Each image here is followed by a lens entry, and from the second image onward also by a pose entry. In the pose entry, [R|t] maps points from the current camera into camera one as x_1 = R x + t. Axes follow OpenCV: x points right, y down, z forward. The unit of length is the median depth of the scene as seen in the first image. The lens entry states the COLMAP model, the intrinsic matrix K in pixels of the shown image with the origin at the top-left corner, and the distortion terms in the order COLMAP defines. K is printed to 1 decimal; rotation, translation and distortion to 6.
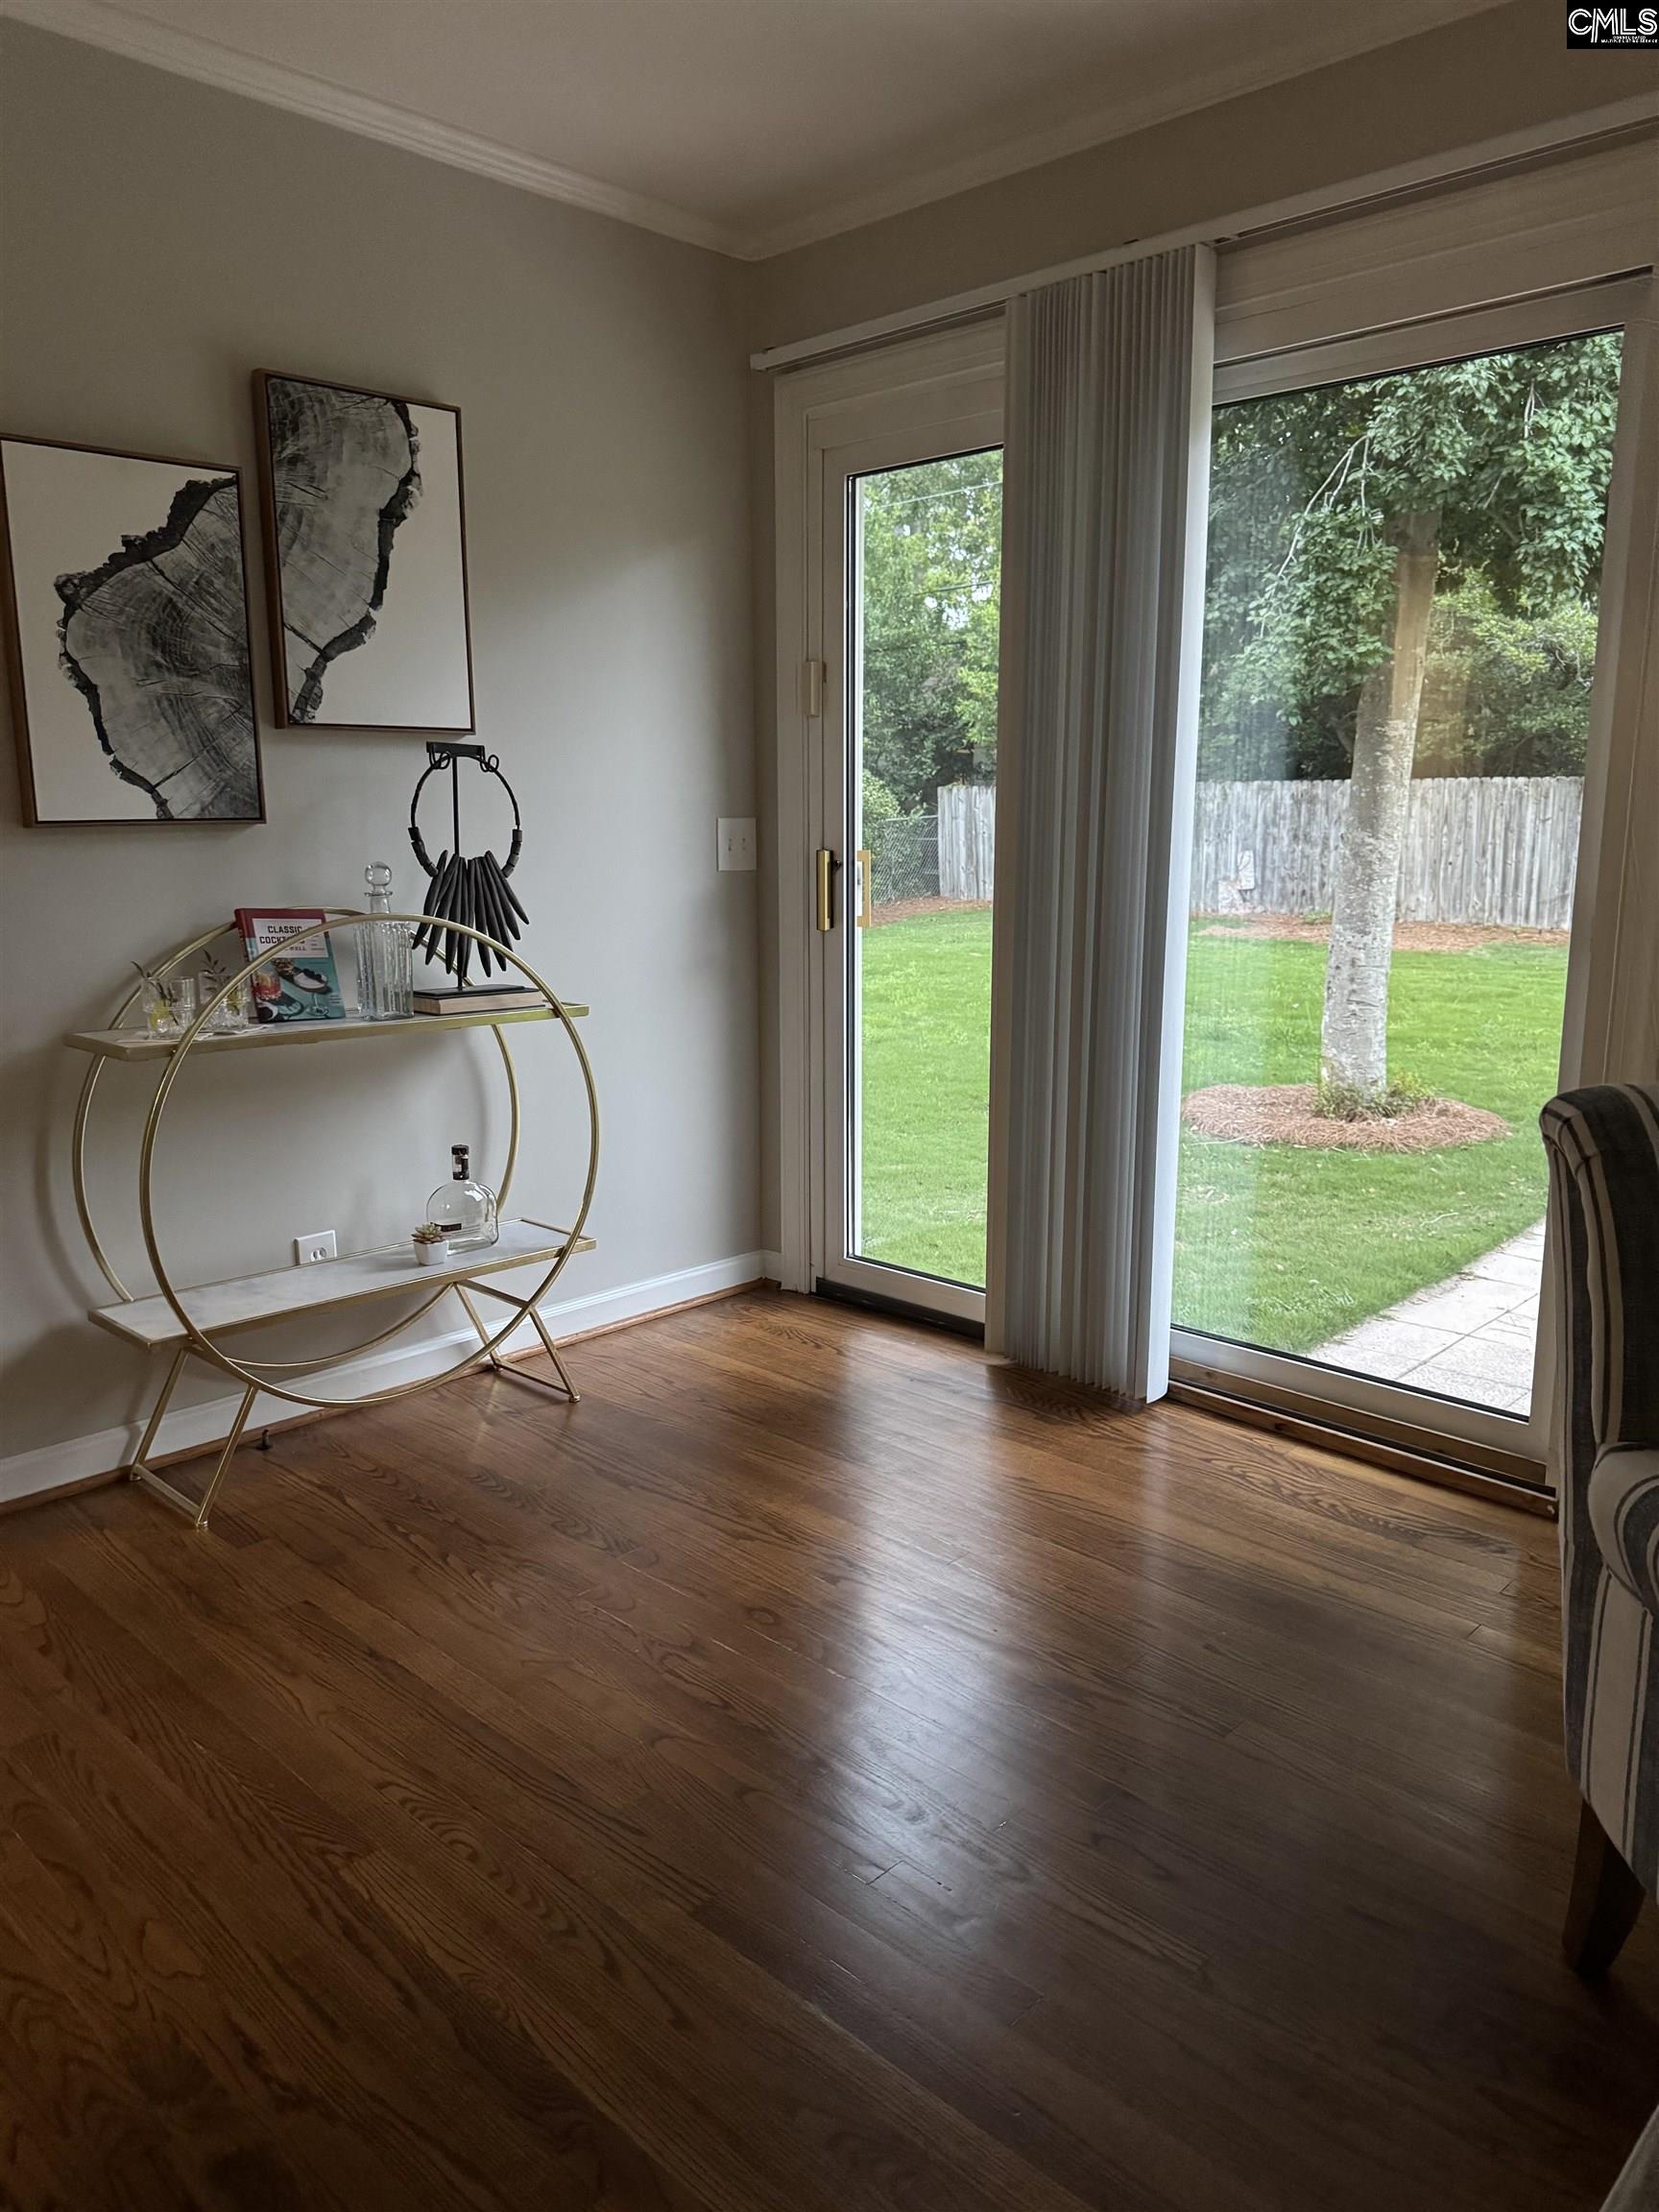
lens RADIAL K [[1585.7, 0, 829.5], [0, 1585.7, 1106.0], [0, 0, 1]] dist [0.059855, -0.080298]
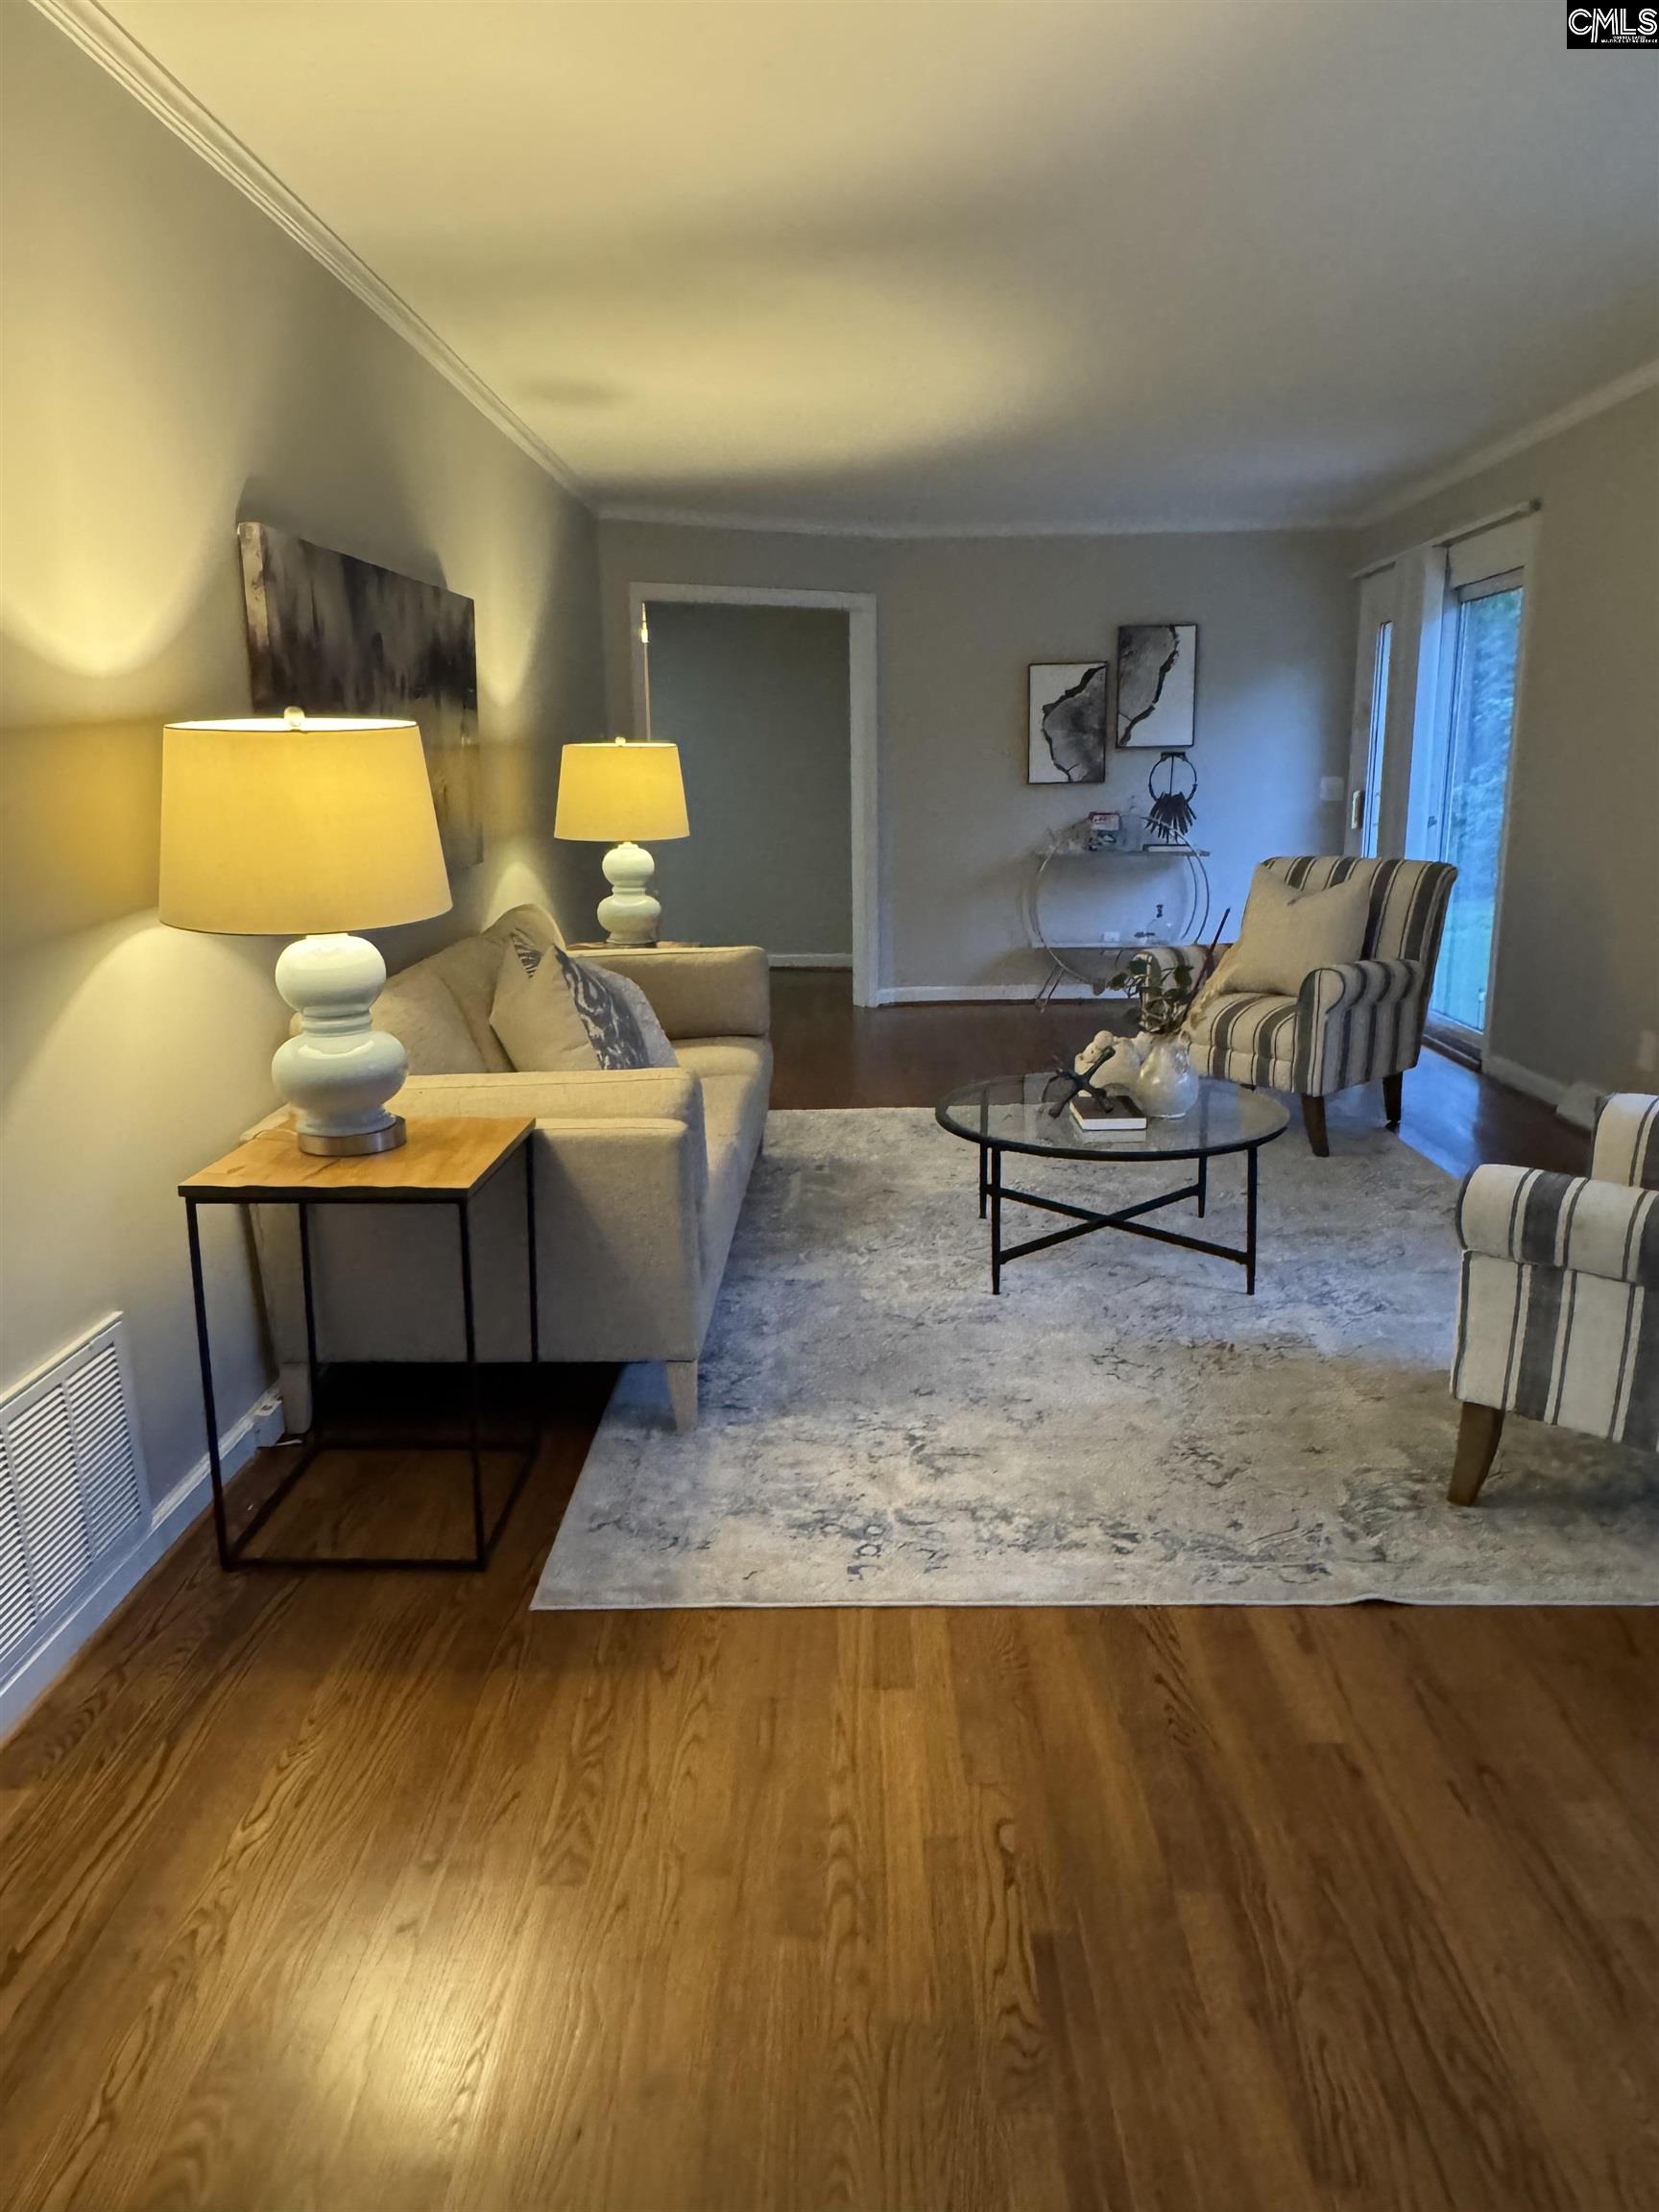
lens RADIAL K [[1445.4, 0, 829.5], [0, 1445.4, 1106.0], [0, 0, 1]] dist [-0.000171, 0.001849]
pose [[0.673016, 0.158730, -0.722394, 1.301448], [-0.120504, 0.987182, 0.104645, 0.187735], [0.729745, 0.016623, 0.683517, -1.144179]]
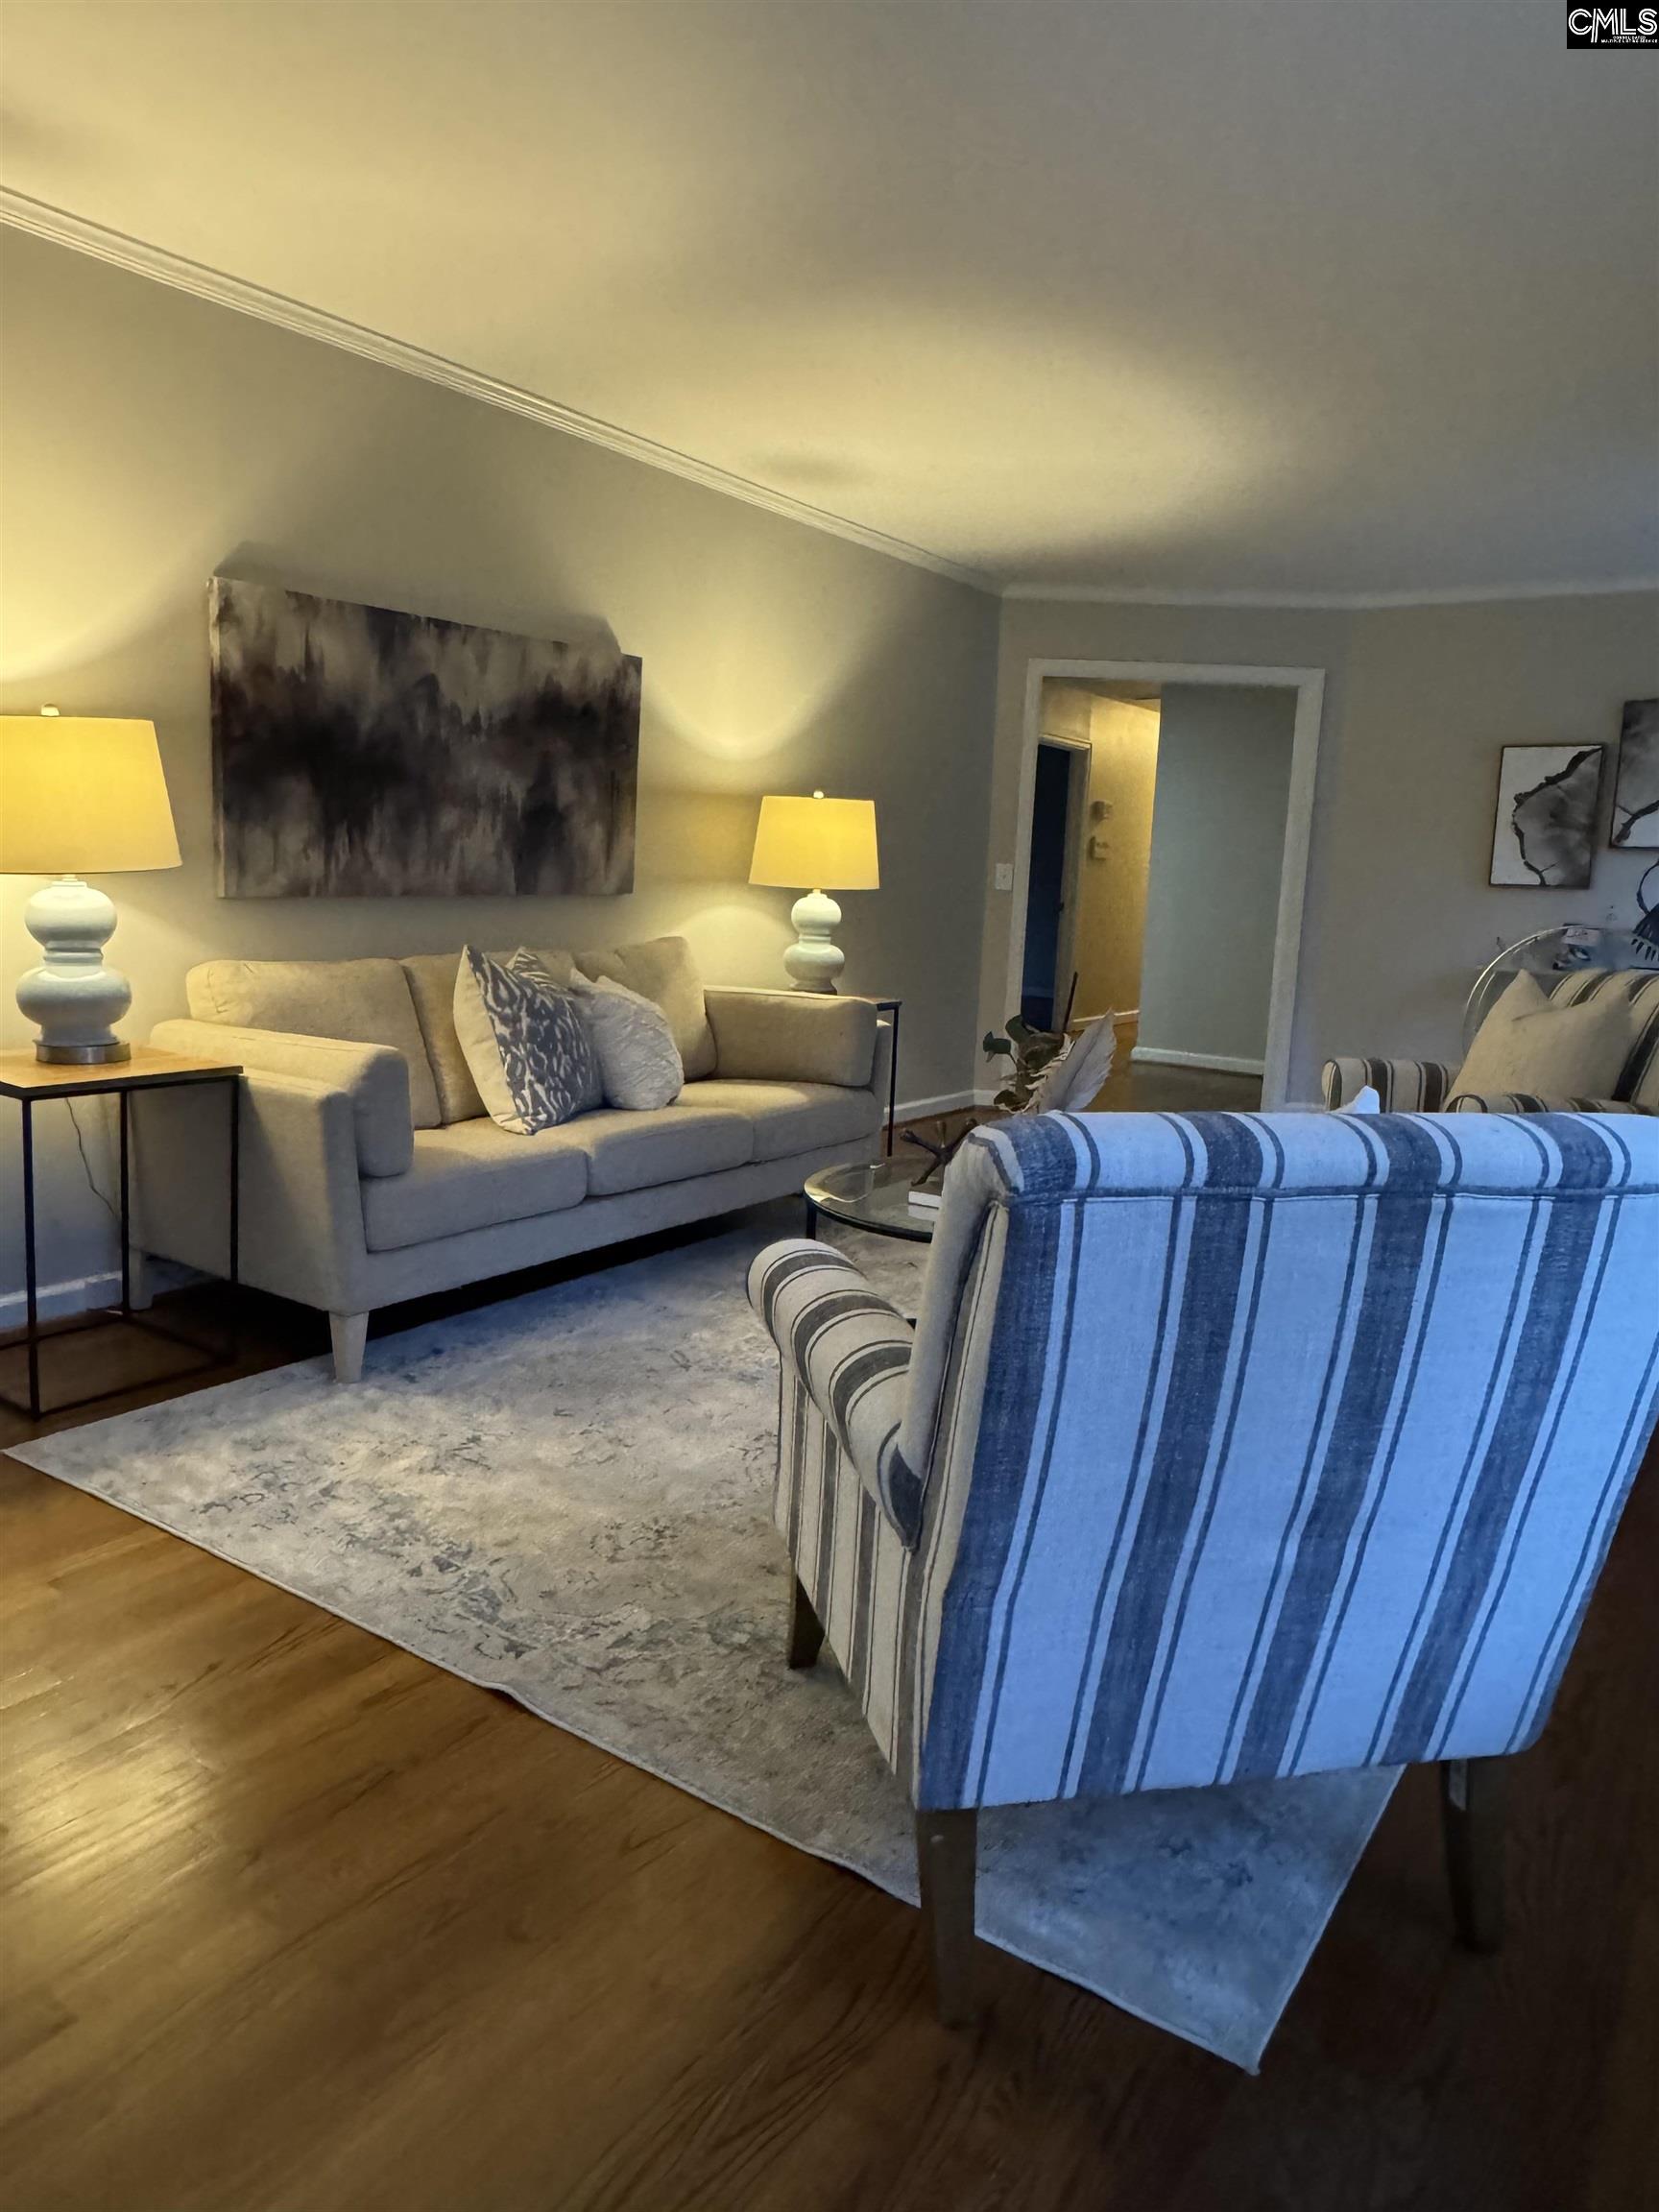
lens RADIAL K [[1461.8, 0, 829.1], [0, 1461.8, 1091.8], [0, 0, 1]] dist [-0.007196, 0.002587]
pose [[0.162168, 0.155748, -0.974394, 1.625167], [-0.222794, 0.967746, 0.117605, 0.110608], [0.961283, 0.198018, 0.191637, -0.432810]]
